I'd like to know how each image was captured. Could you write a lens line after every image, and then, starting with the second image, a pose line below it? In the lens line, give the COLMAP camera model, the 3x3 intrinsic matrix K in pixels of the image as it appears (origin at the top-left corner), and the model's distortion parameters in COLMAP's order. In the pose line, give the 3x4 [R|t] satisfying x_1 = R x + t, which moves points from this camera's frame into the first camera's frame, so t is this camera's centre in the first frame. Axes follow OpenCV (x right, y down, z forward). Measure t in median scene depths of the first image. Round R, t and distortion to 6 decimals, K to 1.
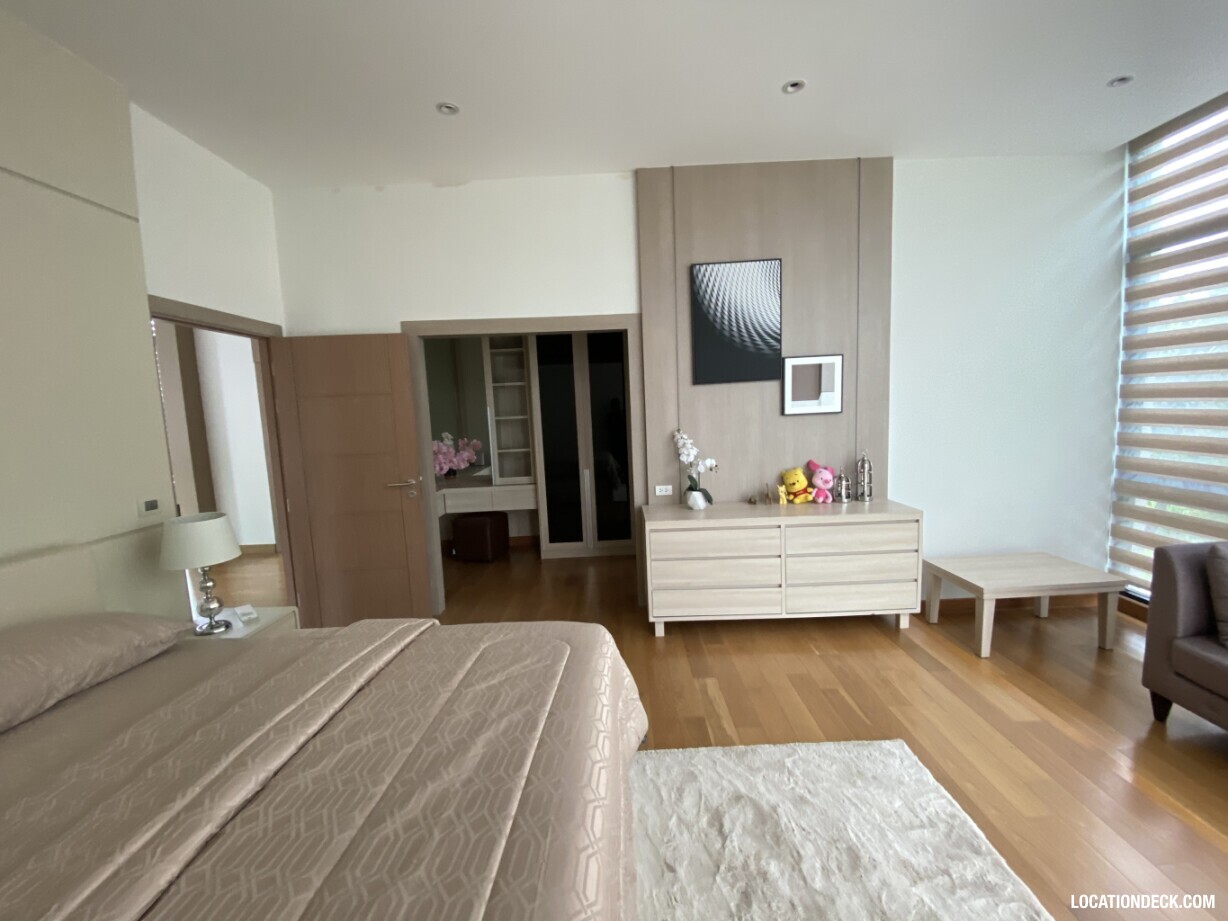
lens RADIAL K [[496.2, 0, 611.1], [0, 496.2, 462.0], [0, 0, 1]] dist [0.029336, -0.026959]
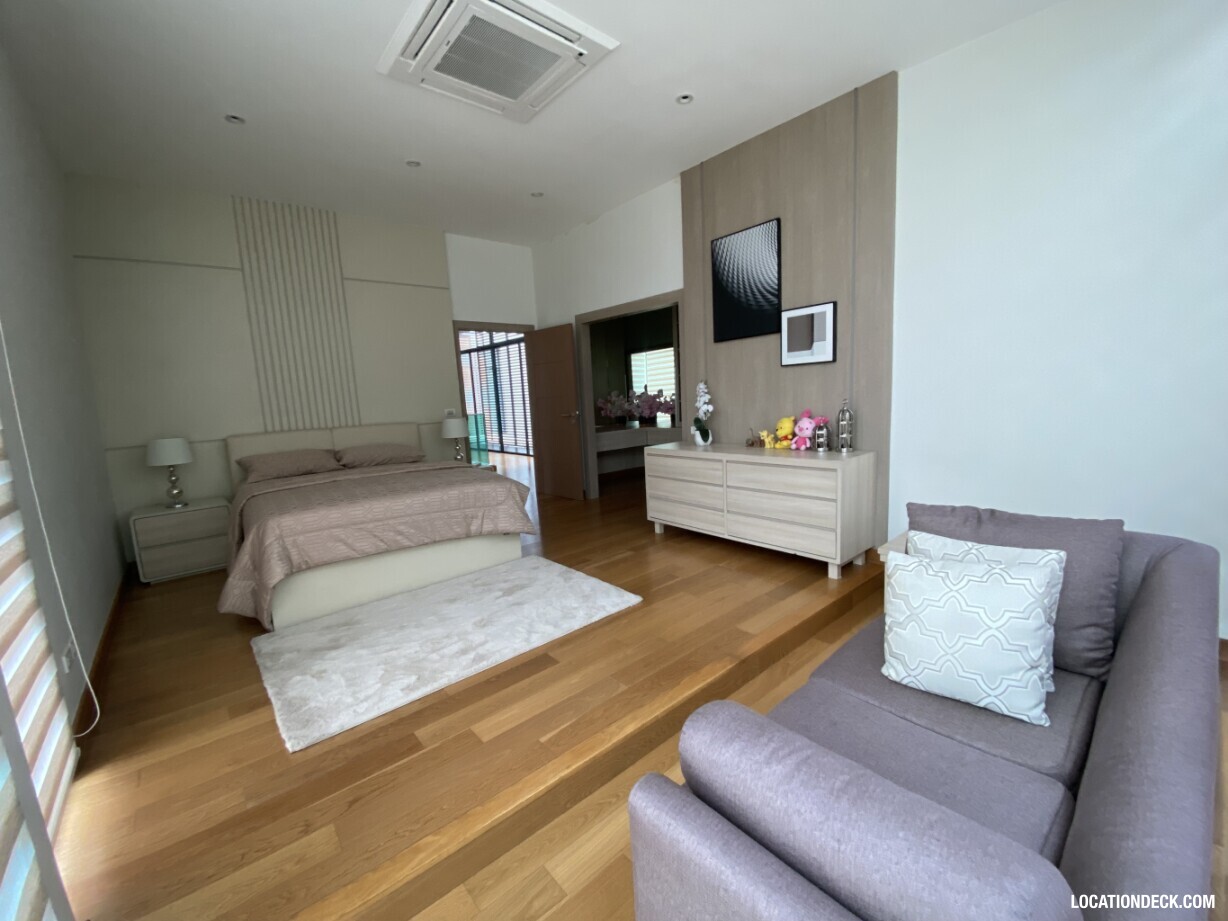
lens RADIAL K [[496.2, 0, 611.1], [0, 496.2, 462.0], [0, 0, 1]] dist [0.029336, -0.026959]
pose [[0.652454, 0.115053, -0.749044, 0.953108], [-0.056578, 0.993045, 0.103249, 0.021856], [0.755713, -0.024986, 0.654426, 0.016132]]
